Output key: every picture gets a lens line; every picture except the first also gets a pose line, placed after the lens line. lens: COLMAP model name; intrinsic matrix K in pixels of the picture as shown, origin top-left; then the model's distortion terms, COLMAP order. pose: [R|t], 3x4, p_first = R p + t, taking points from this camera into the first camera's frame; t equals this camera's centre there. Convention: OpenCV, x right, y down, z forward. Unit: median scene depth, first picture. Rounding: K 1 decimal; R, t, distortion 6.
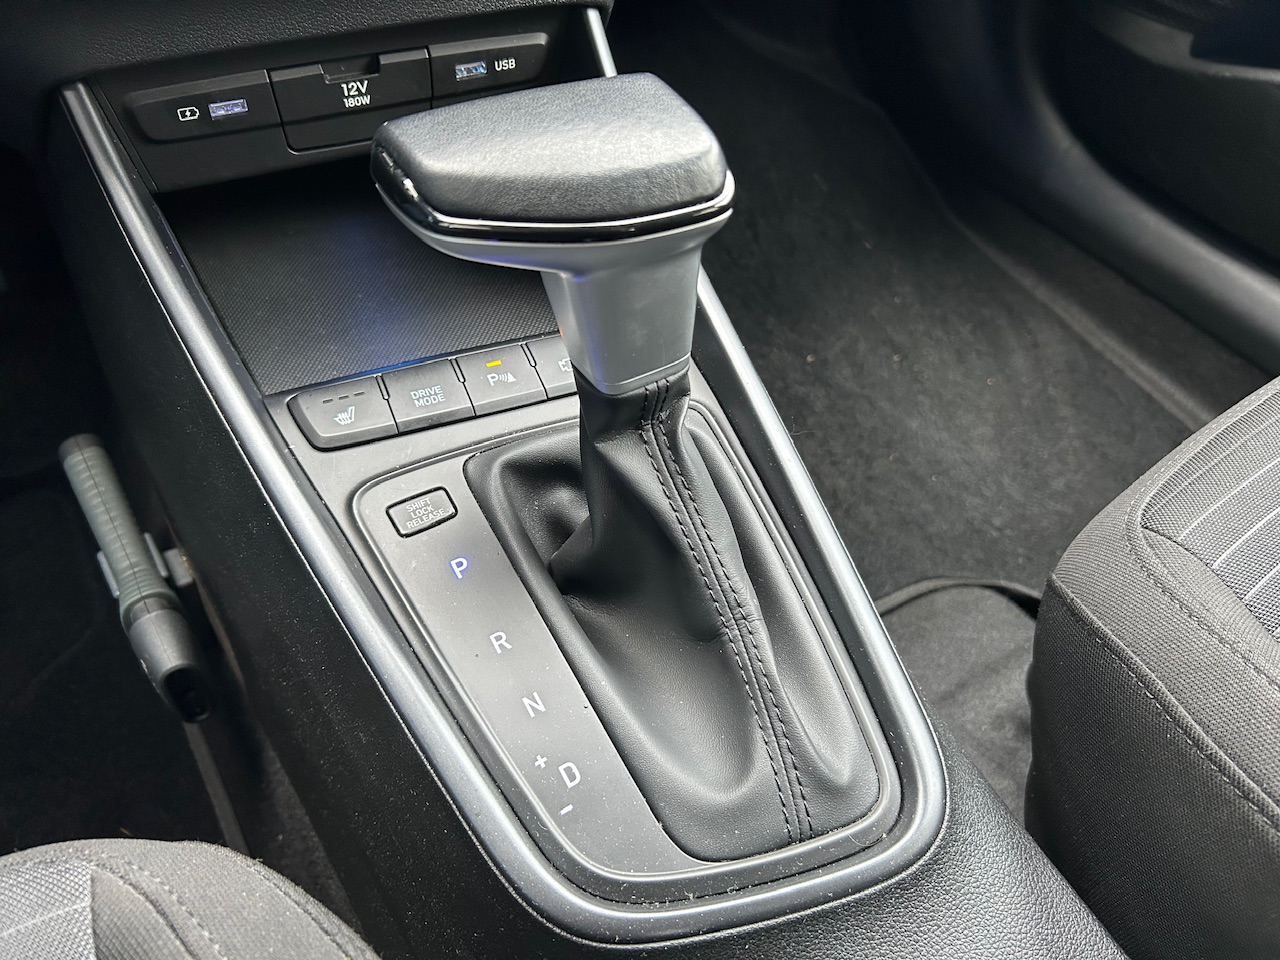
lens RADIAL K [[984.9, 0, 640.0], [0, 984.9, 480.0], [0, 0, 1]] dist [0.002171, -0.001079]
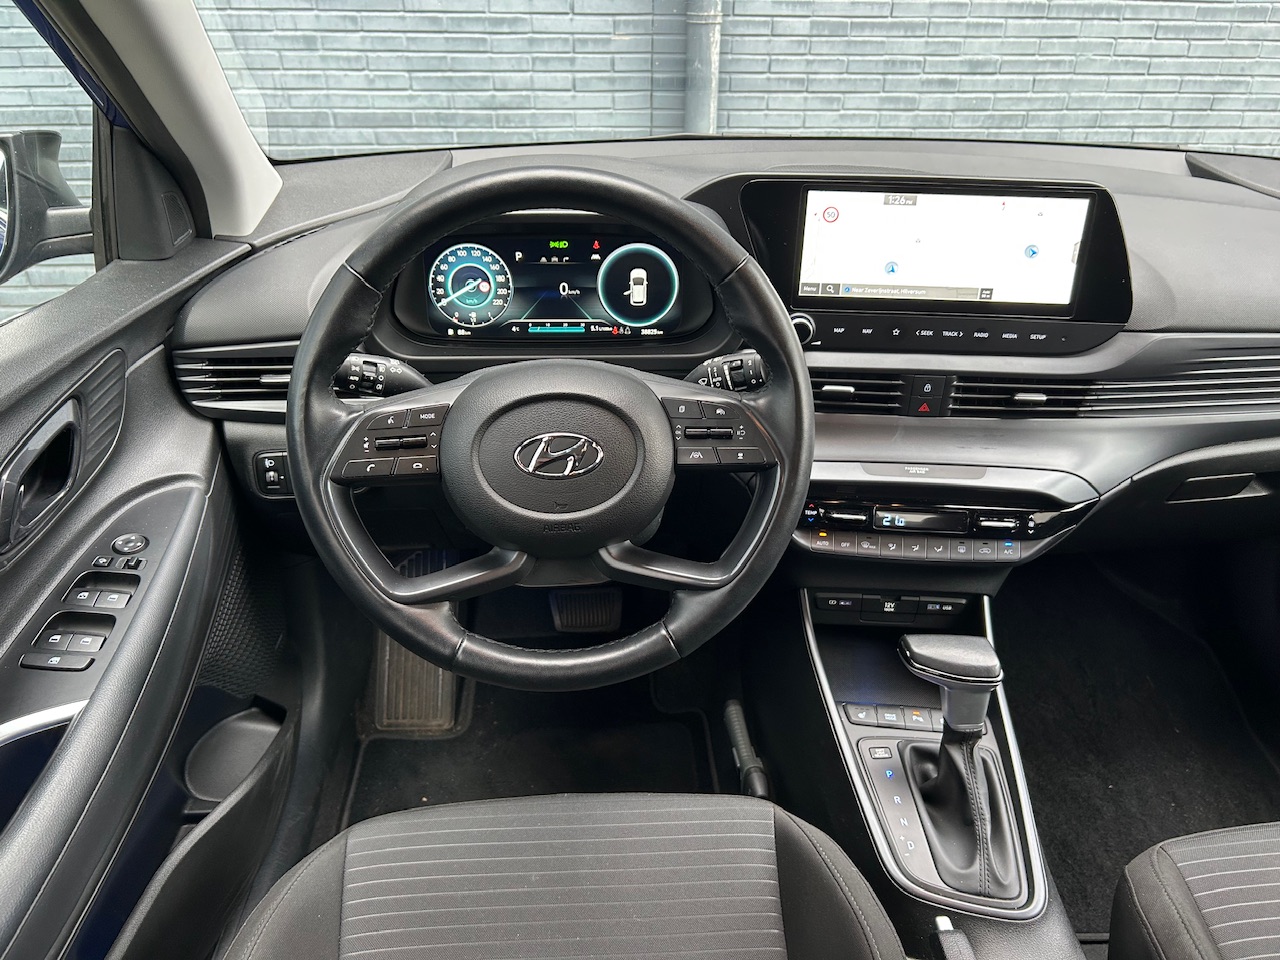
lens RADIAL K [[948.4, 0, 653.5], [0, 948.4, 496.6], [0, 0, 1]] dist [0.009553, 0.000388]
pose [[0.884099, 0.180174, -0.431168, 0.254578], [-0.327962, 0.896508, -0.297849, 0.396310], [0.332881, 0.404734, 0.851693, -1.875143]]
